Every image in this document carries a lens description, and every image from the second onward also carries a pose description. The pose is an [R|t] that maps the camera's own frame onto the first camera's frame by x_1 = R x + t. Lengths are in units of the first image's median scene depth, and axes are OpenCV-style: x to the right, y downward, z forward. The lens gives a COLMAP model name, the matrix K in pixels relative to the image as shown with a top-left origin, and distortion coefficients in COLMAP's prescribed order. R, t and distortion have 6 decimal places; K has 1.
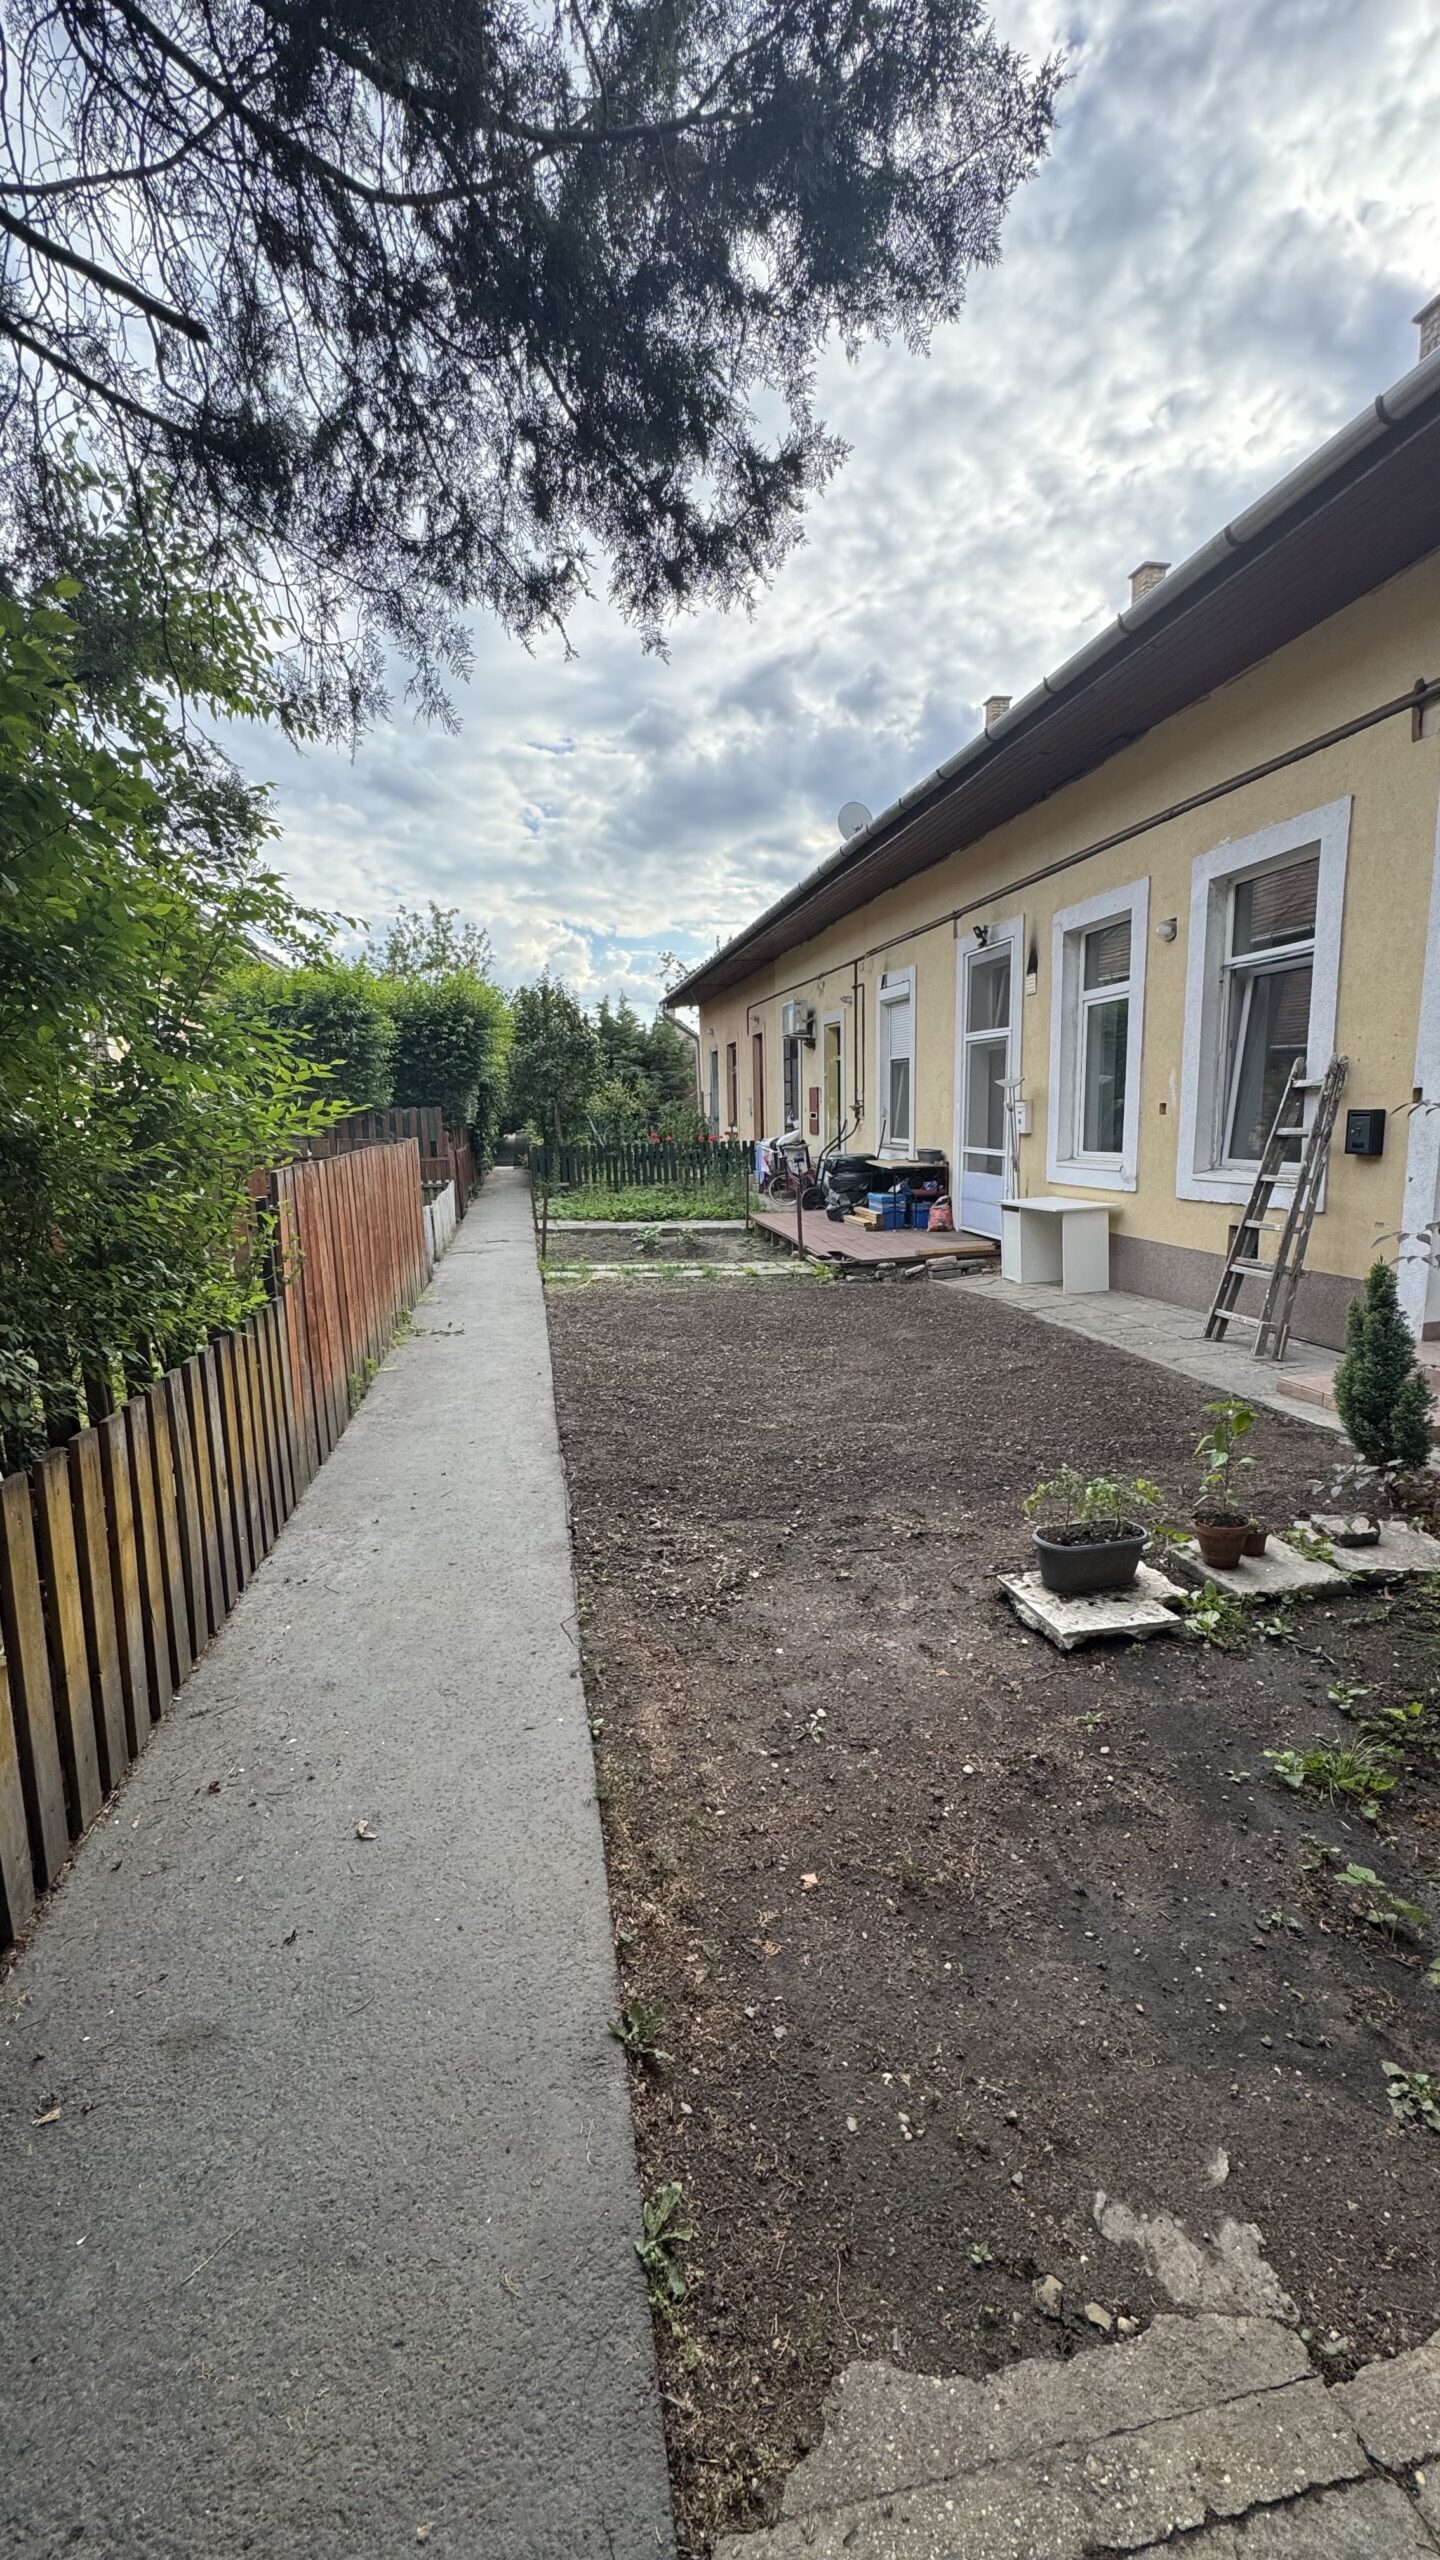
lens RADIAL K [[1024.1, 0, 722.7], [0, 1024.1, 1277.4], [0, 0, 1]] dist [-0.001417, -0.001050]
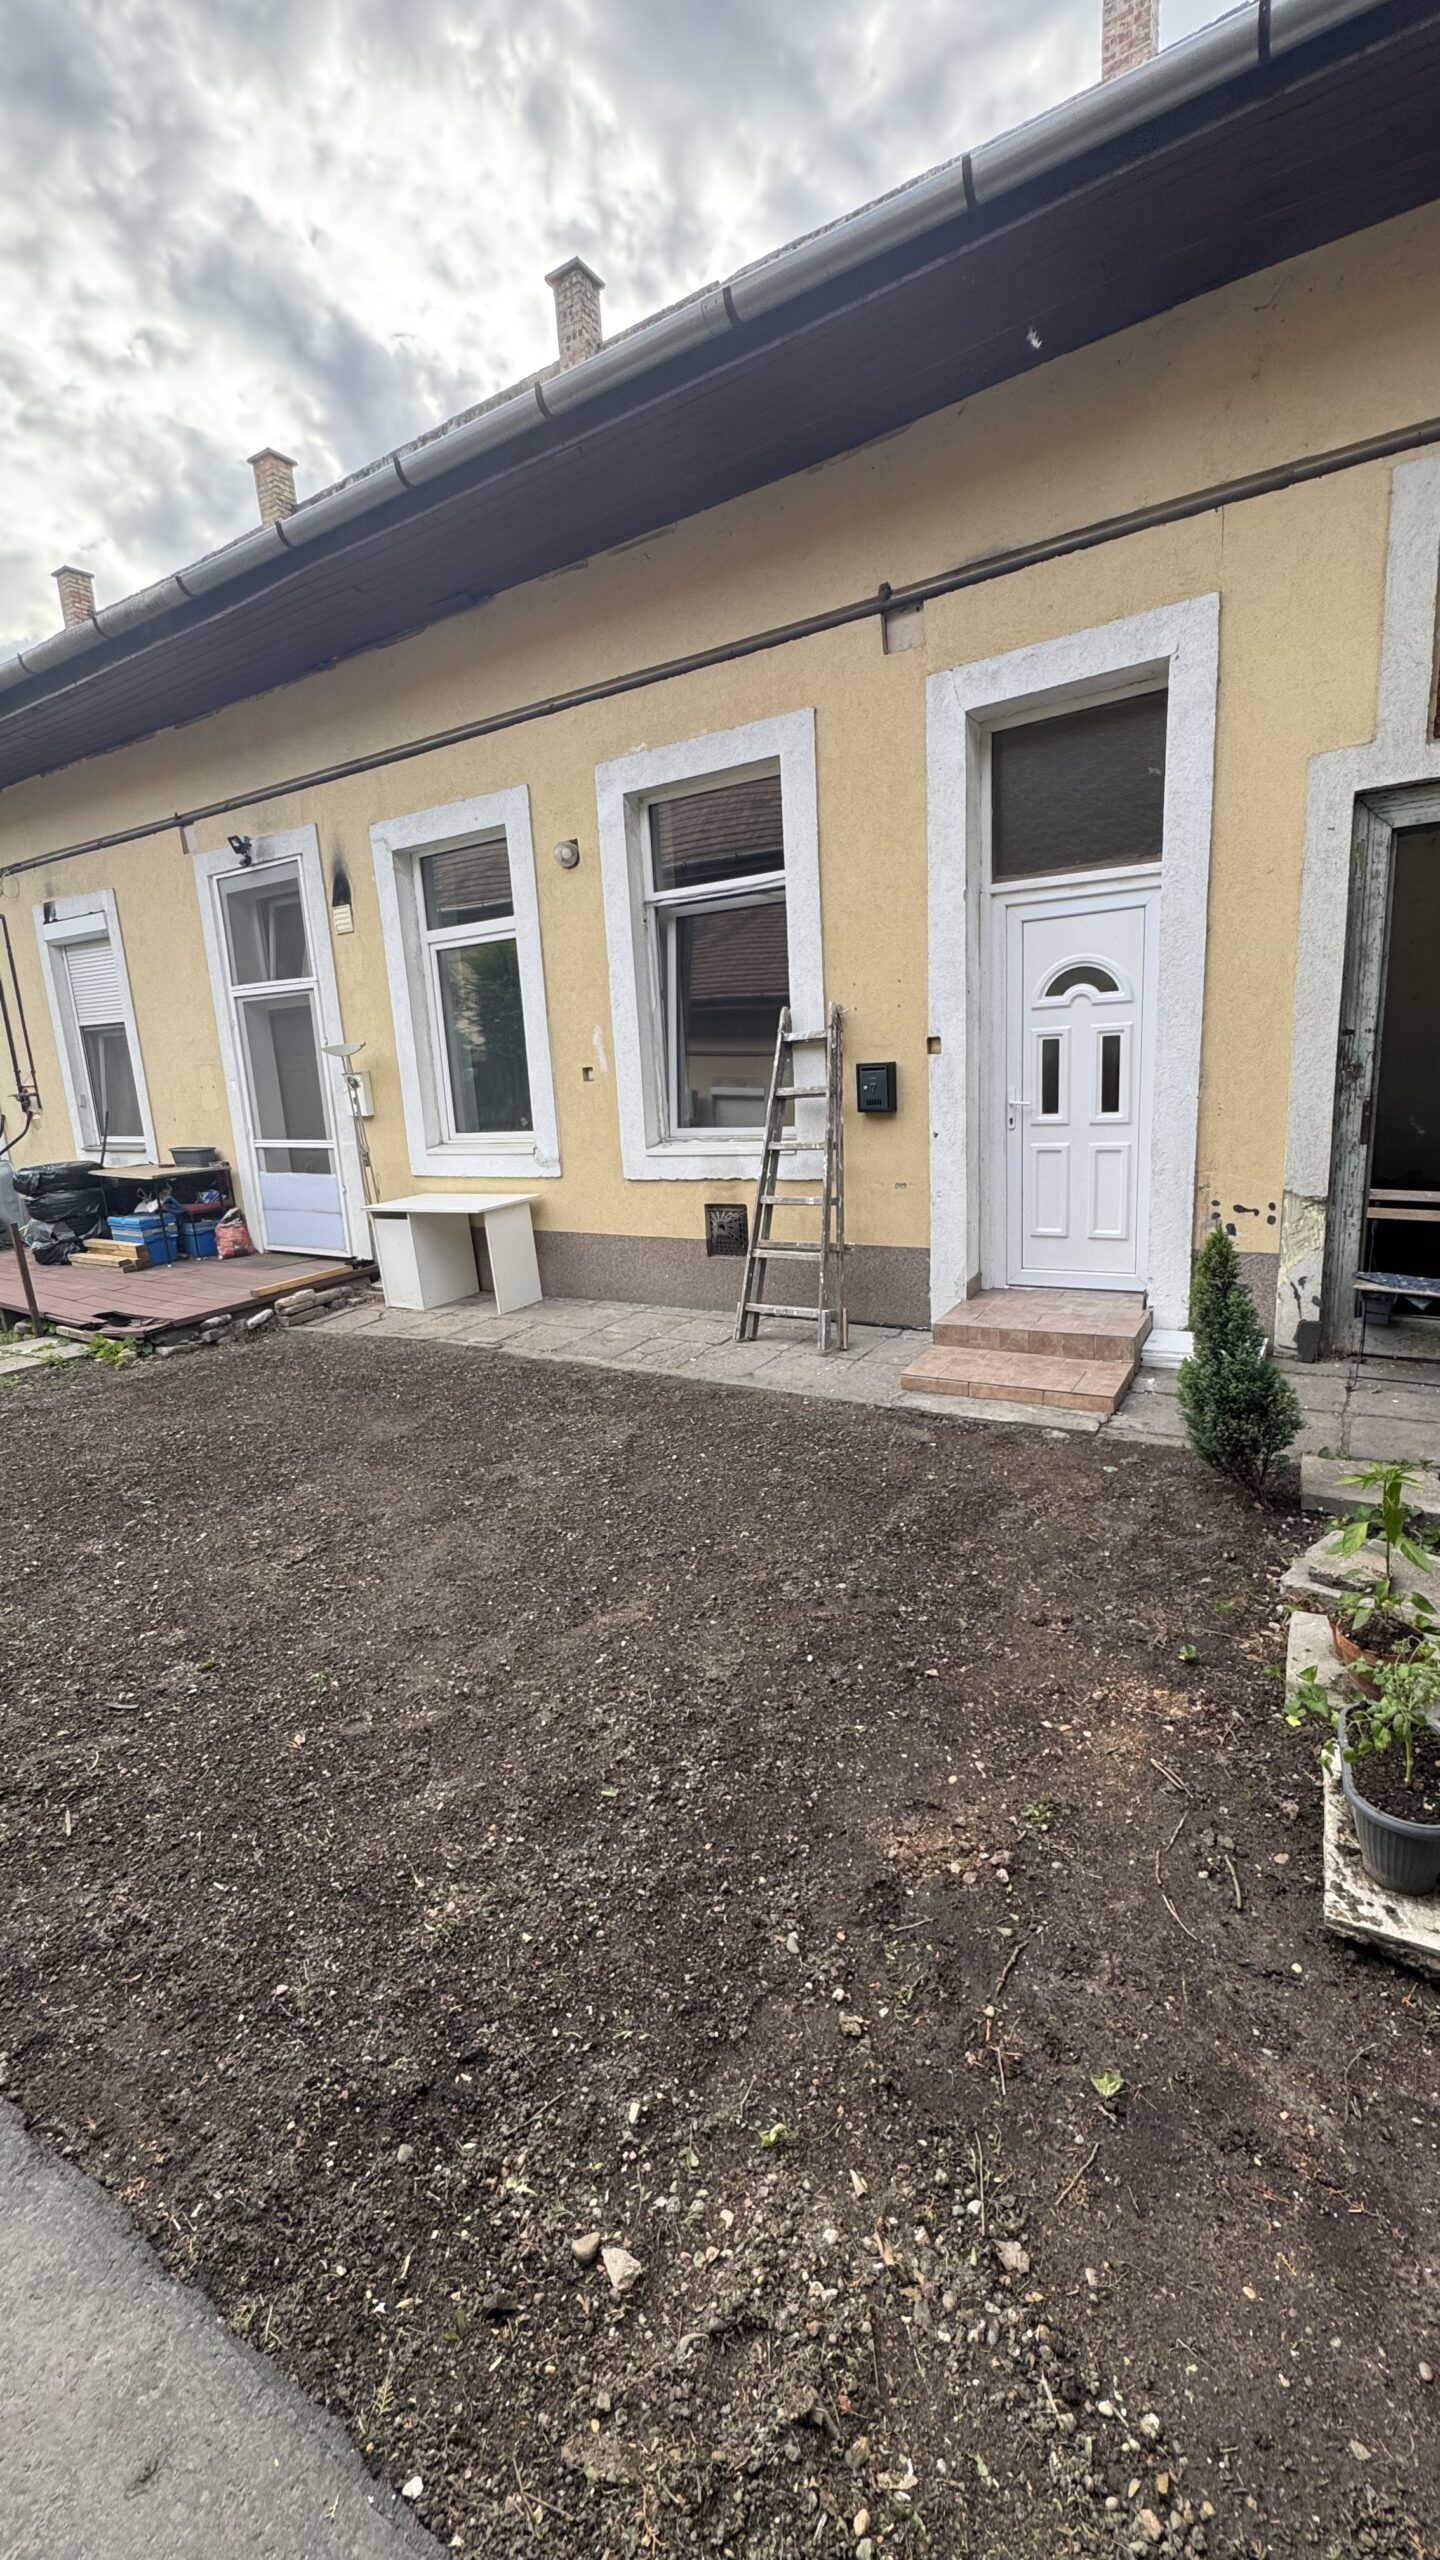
lens RADIAL K [[1024.1, 0, 720.5], [0, 1024.1, 1274.6], [0, 0, 1]] dist [-0.001417, -0.001050]
pose [[0.682630, -0.163047, 0.712342, -0.108331], [0.155250, 0.984897, 0.076657, -0.049747], [-0.714082, 0.058263, 0.697633, 0.339952]]
